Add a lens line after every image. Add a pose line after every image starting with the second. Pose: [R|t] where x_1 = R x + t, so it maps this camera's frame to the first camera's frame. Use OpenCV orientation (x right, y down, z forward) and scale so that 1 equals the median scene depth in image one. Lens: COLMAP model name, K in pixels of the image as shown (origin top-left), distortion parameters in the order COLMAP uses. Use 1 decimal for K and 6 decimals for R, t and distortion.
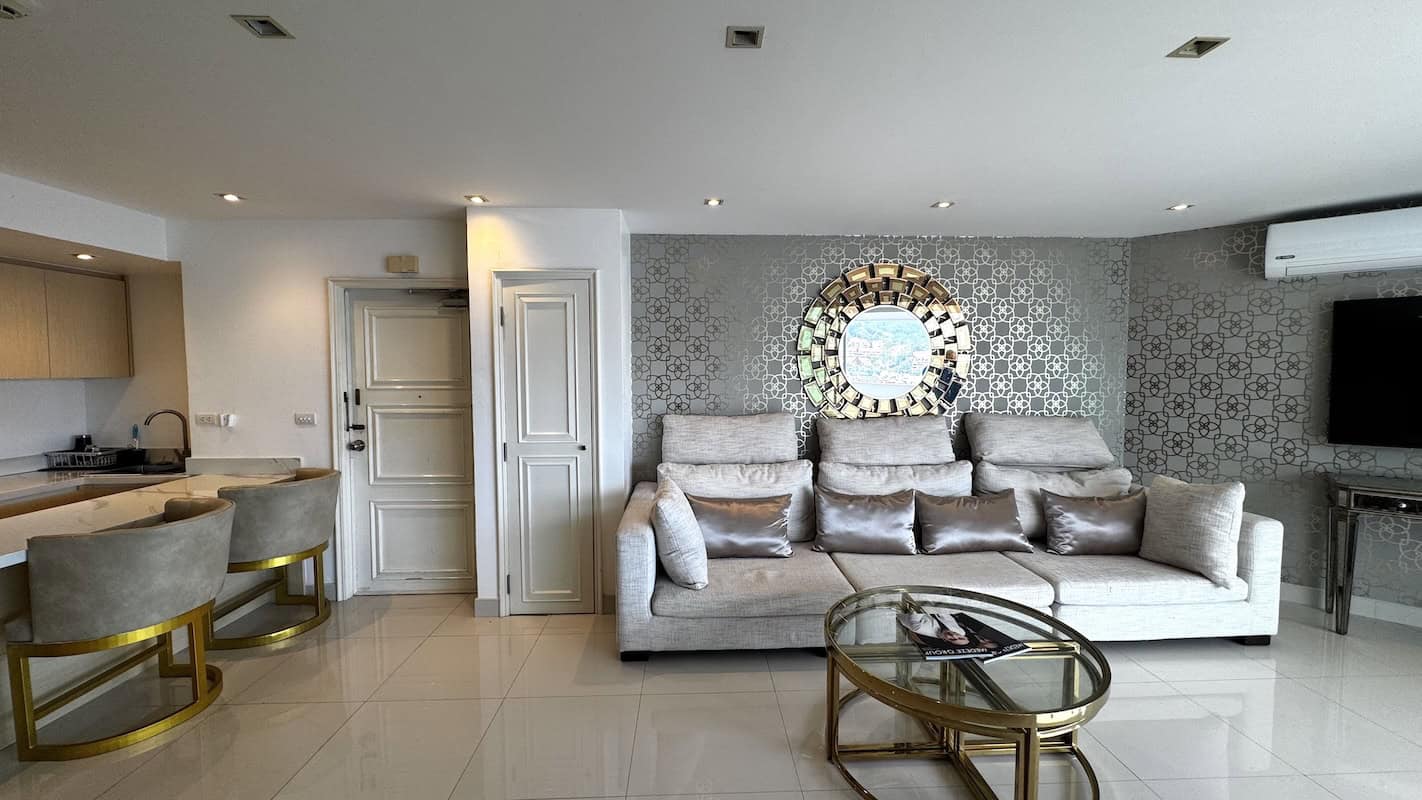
lens RADIAL K [[572.3, 0, 708.1], [0, 572.3, 399.1], [0, 0, 1]] dist [-0.000388, 0.000654]
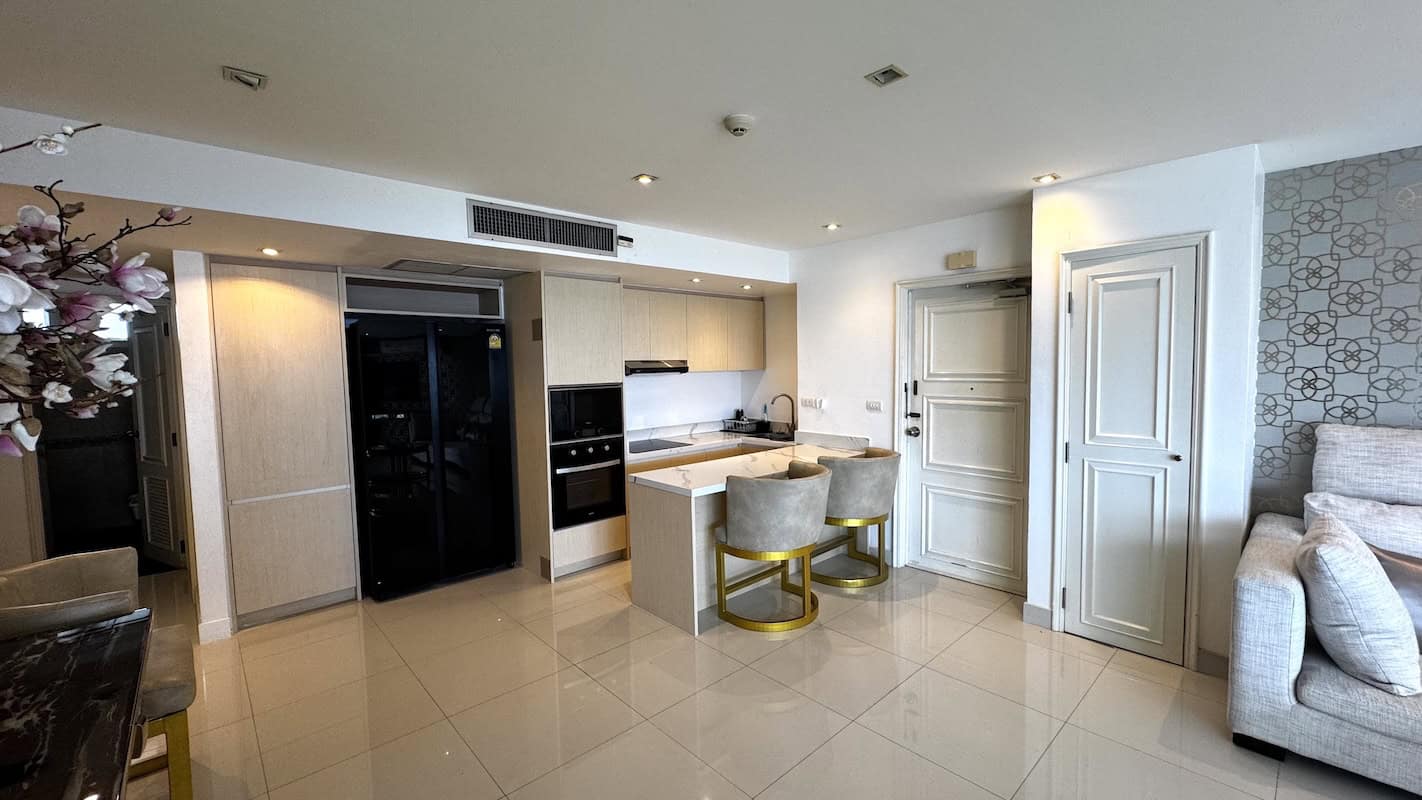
lens RADIAL K [[572.3, 0, 707.9], [0, 572.3, 399.3], [0, 0, 1]] dist [-0.000388, 0.000654]
pose [[0.651304, 0.038932, -0.757817, -0.040300], [-0.026874, 0.999240, 0.028238, -0.002082], [0.758341, 0.001974, 0.651855, -0.022241]]
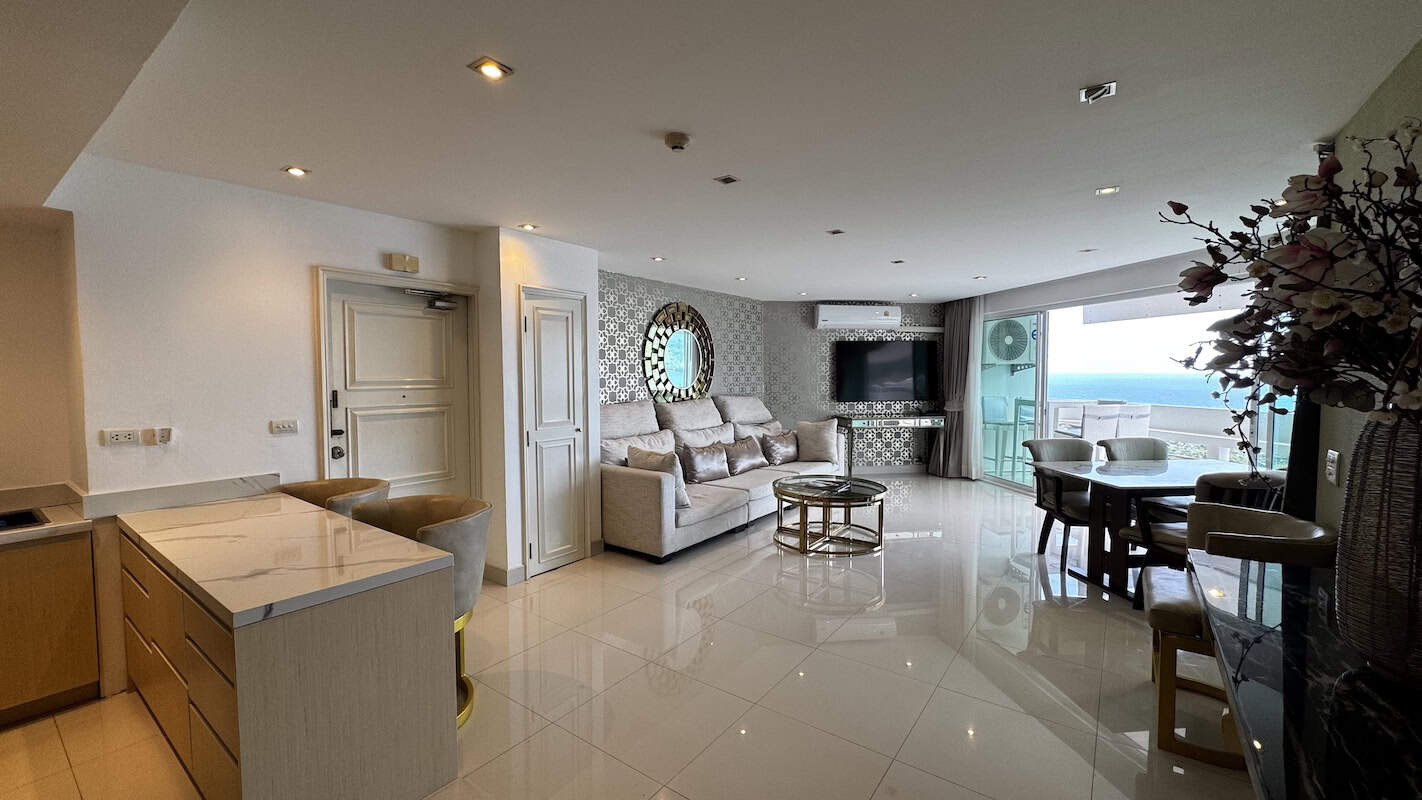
lens RADIAL K [[572.3, 0, 704.0], [0, 572.3, 402.7], [0, 0, 1]] dist [-0.000388, 0.000654]
pose [[0.623920, -0.042060, 0.780355, -1.029349], [0.040162, 0.998957, 0.021731, 0.006388], [-0.780455, 0.017782, 0.624959, -0.026557]]
